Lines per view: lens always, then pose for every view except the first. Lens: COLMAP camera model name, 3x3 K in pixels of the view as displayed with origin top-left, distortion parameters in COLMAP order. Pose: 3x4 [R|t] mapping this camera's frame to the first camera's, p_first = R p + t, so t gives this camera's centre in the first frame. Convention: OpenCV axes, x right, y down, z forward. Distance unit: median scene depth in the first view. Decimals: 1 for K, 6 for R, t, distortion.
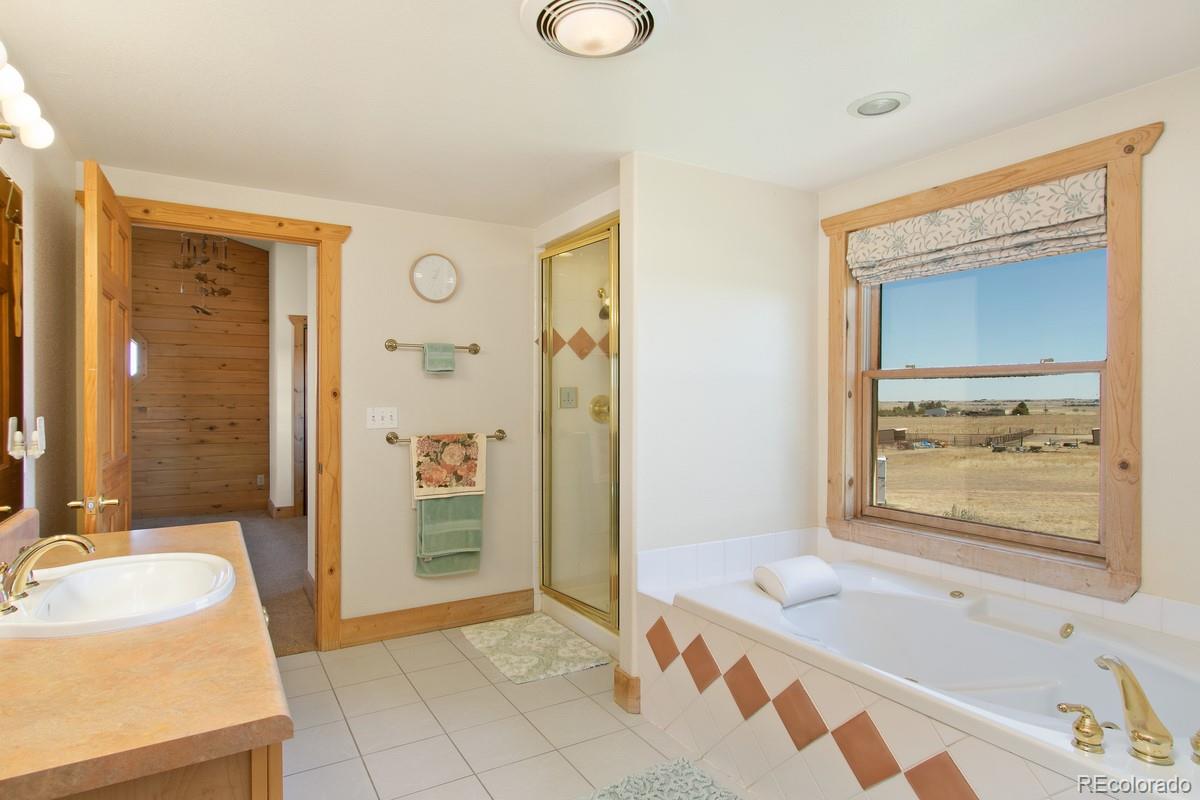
lens RADIAL K [[616.9, 0, 591.3], [0, 616.9, 399.8], [0, 0, 1]] dist [0.002374, 0.000119]
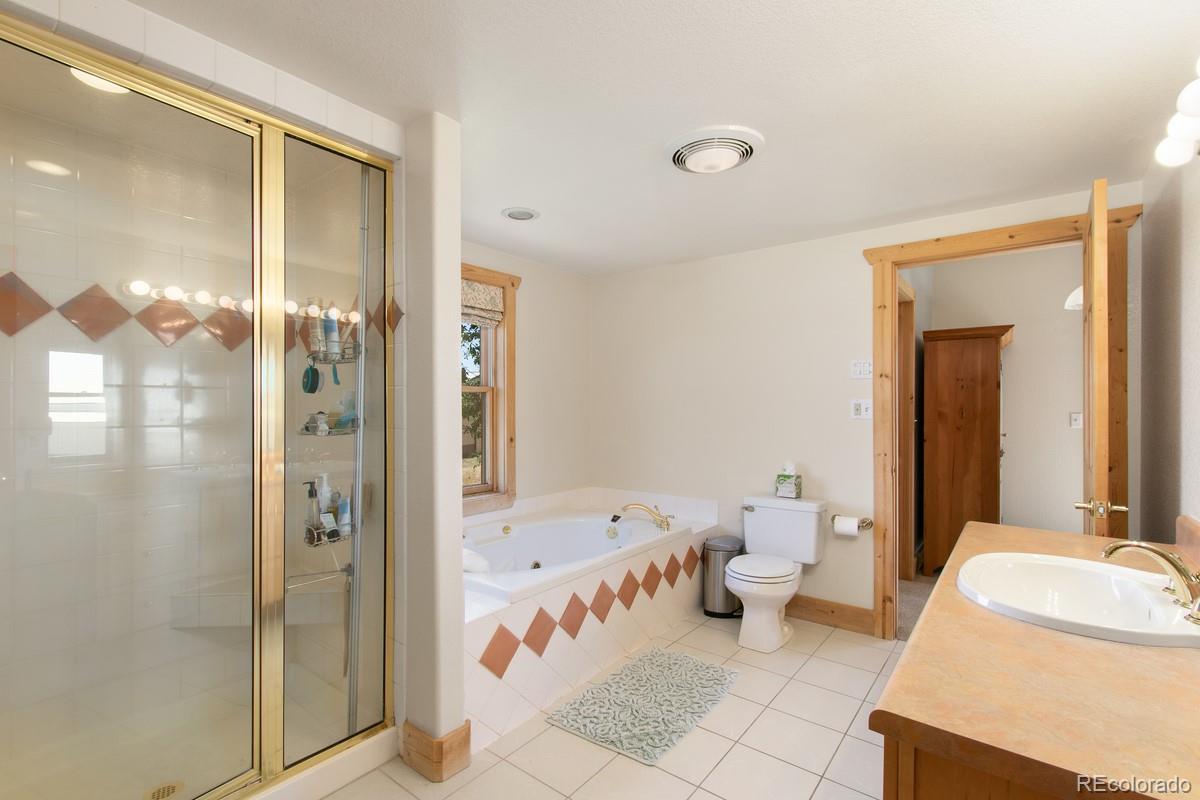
lens RADIAL K [[544.4, 0, 594.0], [0, 544.4, 406.4], [0, 0, 1]] dist [0.000231, 0.000018]
pose [[-0.343476, -0.004052, 0.939153, -1.119910], [0.003104, 0.999980, 0.005450, -0.014555], [-0.939156, 0.004787, -0.343457, 1.682044]]
